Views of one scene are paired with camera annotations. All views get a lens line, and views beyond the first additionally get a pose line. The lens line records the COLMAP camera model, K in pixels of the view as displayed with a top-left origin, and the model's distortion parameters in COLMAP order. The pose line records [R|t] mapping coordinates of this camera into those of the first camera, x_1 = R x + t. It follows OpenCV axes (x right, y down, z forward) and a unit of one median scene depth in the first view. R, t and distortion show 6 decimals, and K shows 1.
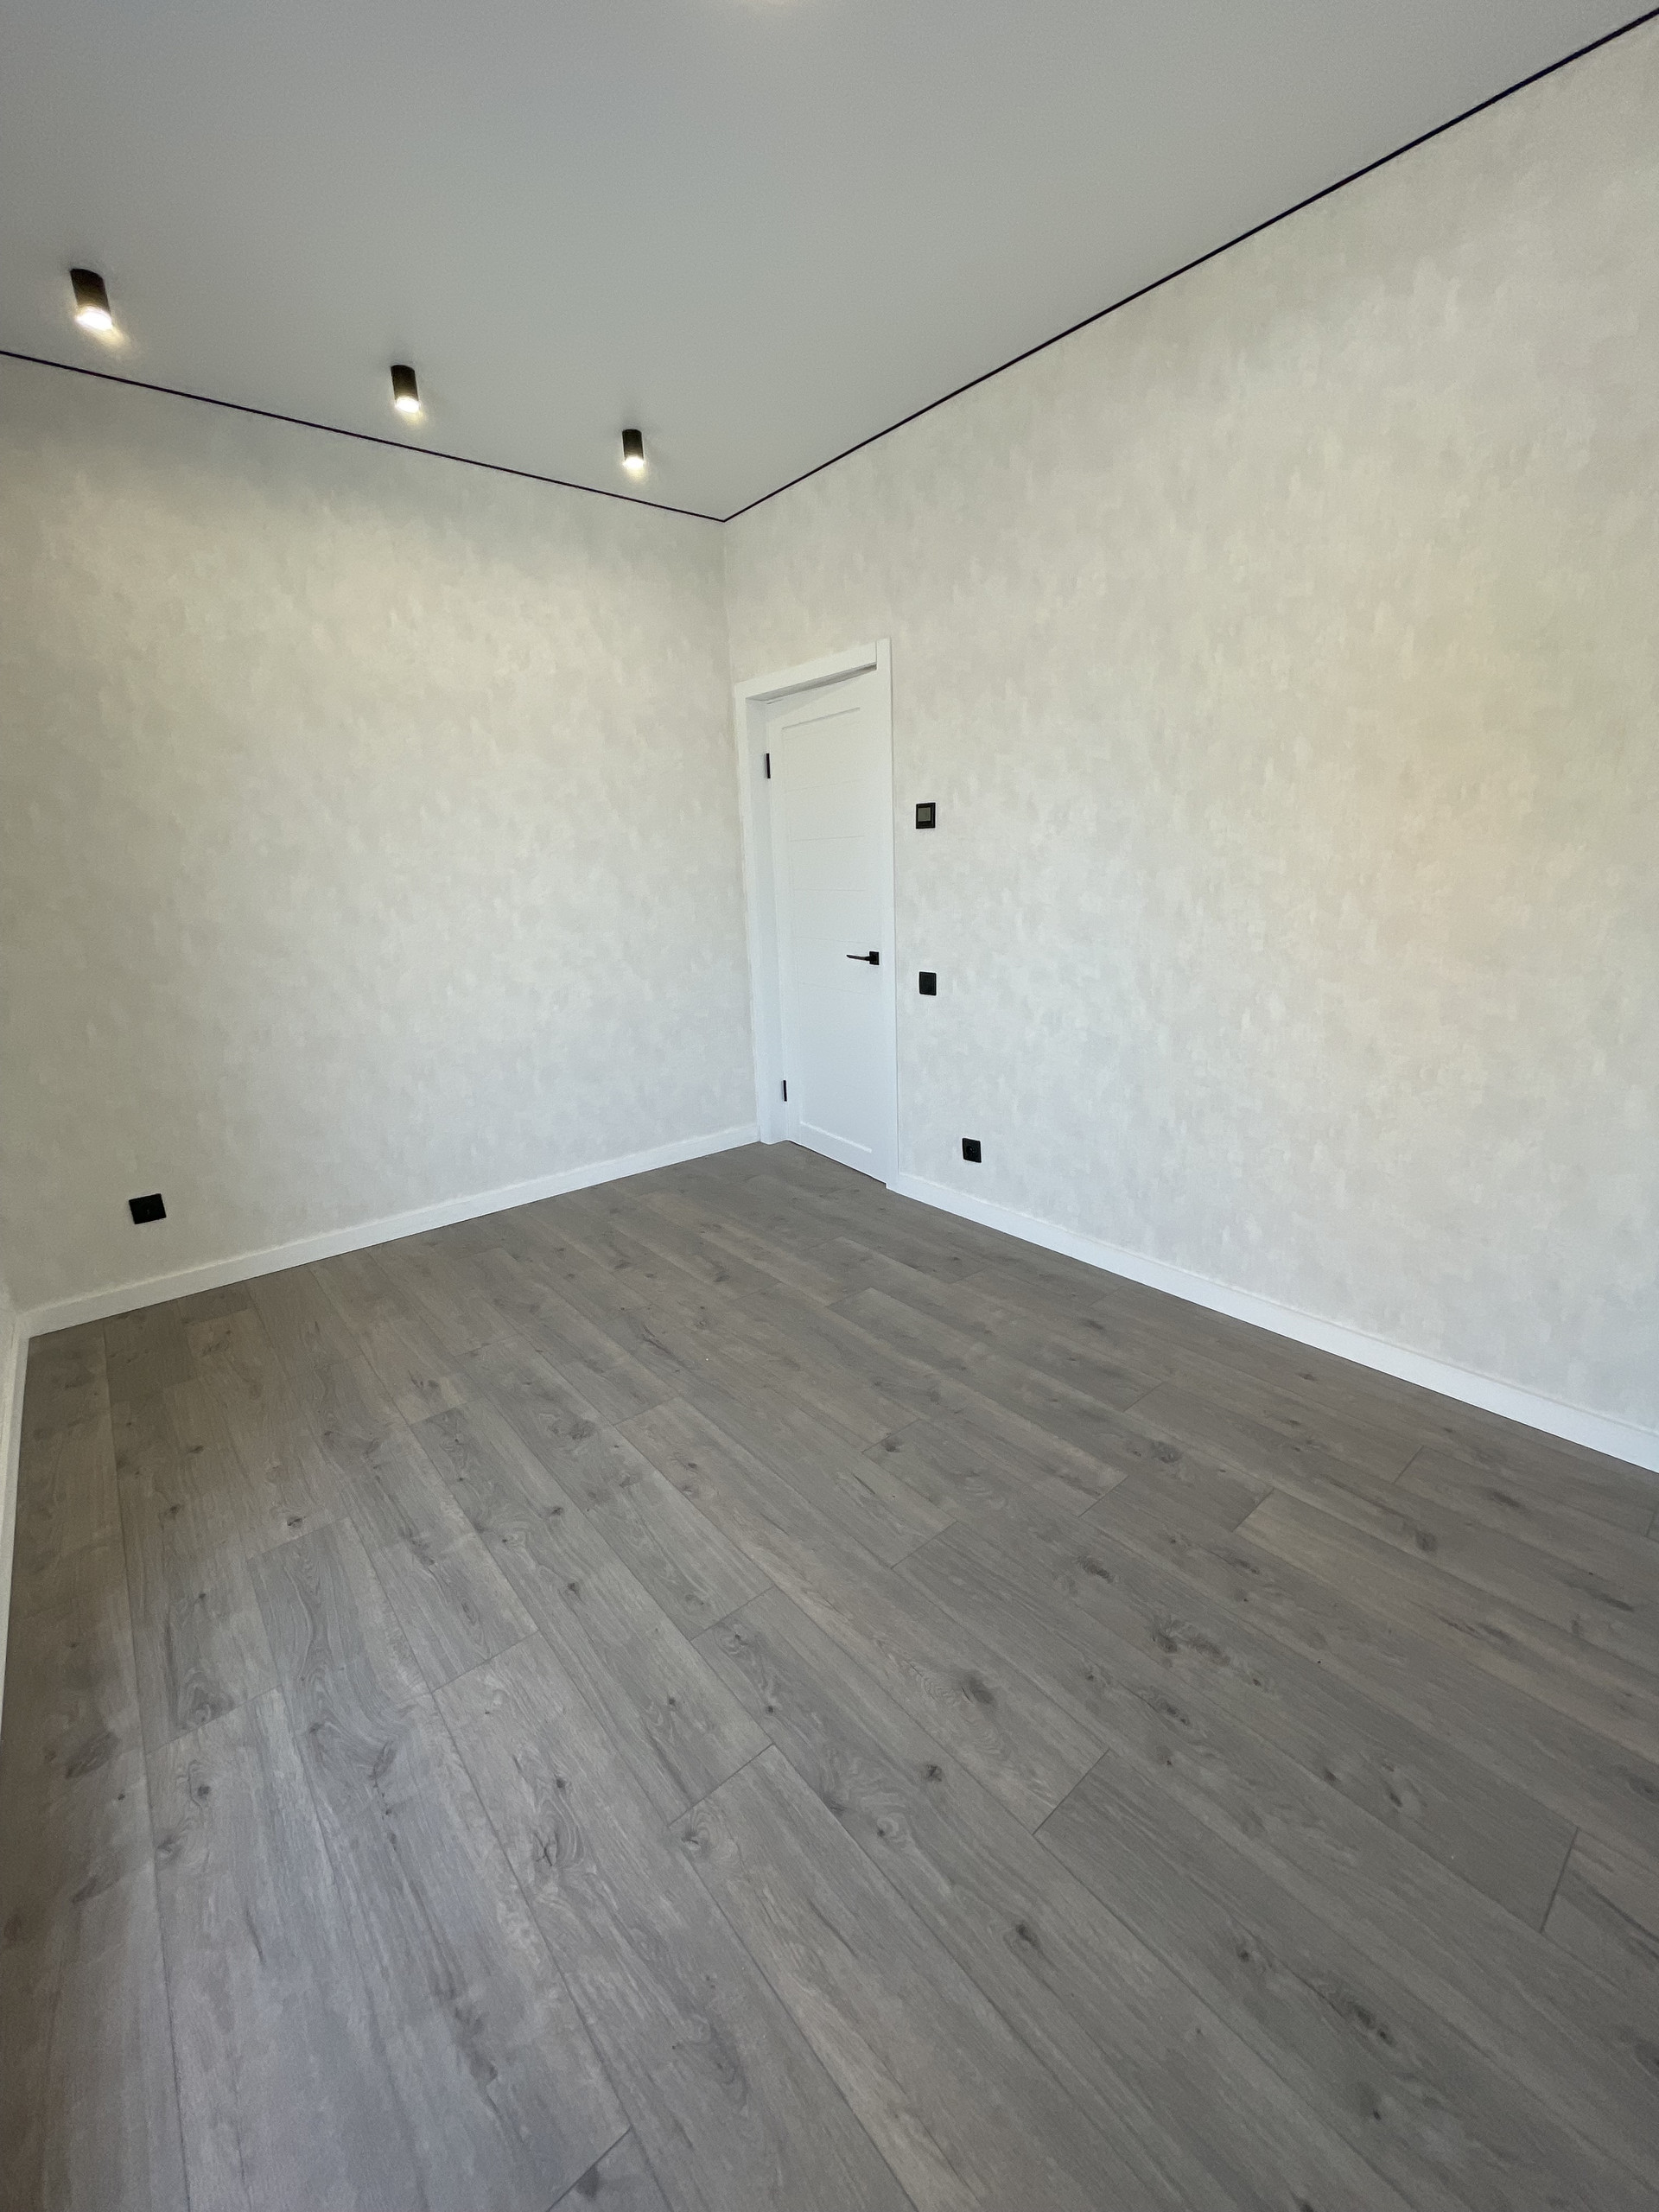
lens RADIAL K [[883.2, 0, 833.1], [0, 883.2, 1109.1], [0, 0, 1]] dist [-0.003776, -0.000500]
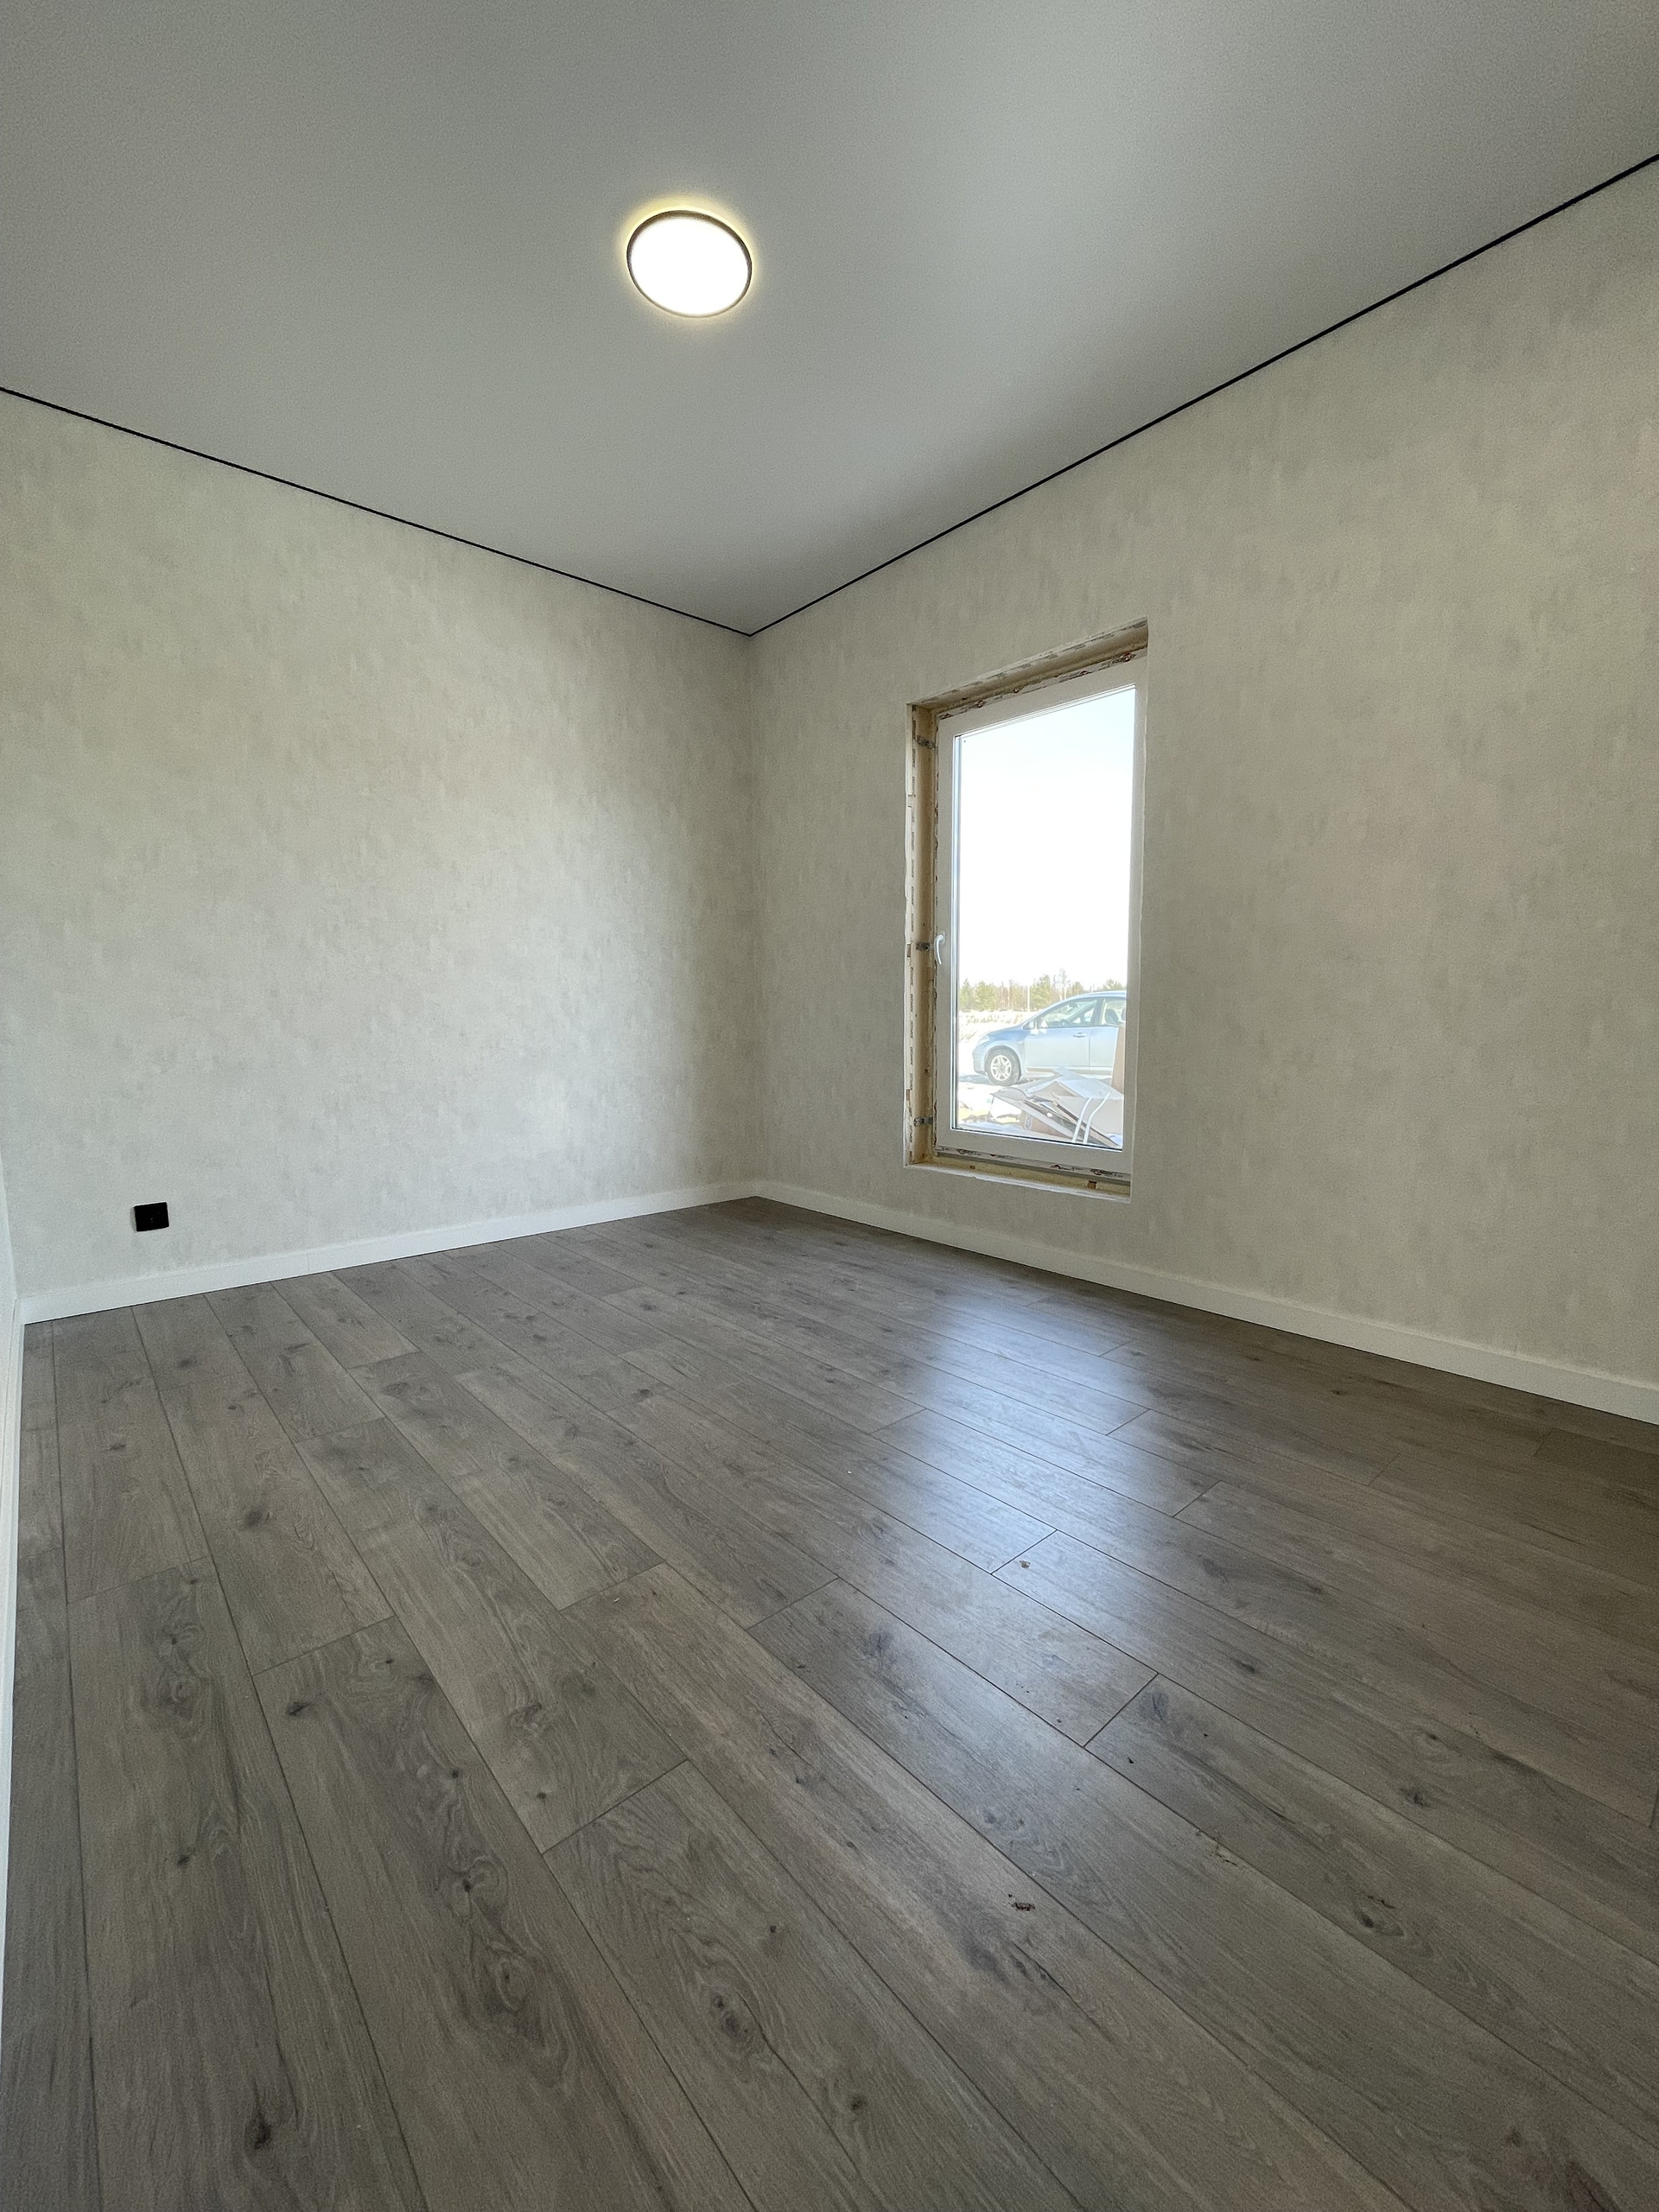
lens RADIAL K [[883.2, 0, 827.8], [0, 883.2, 1111.3], [0, 0, 1]] dist [-0.003776, -0.000500]
pose [[-0.998897, 0.042815, -0.019253, -0.133043], [0.032173, 0.923020, 0.383404, -0.290856], [0.034186, 0.382362, -0.923380, 1.679278]]
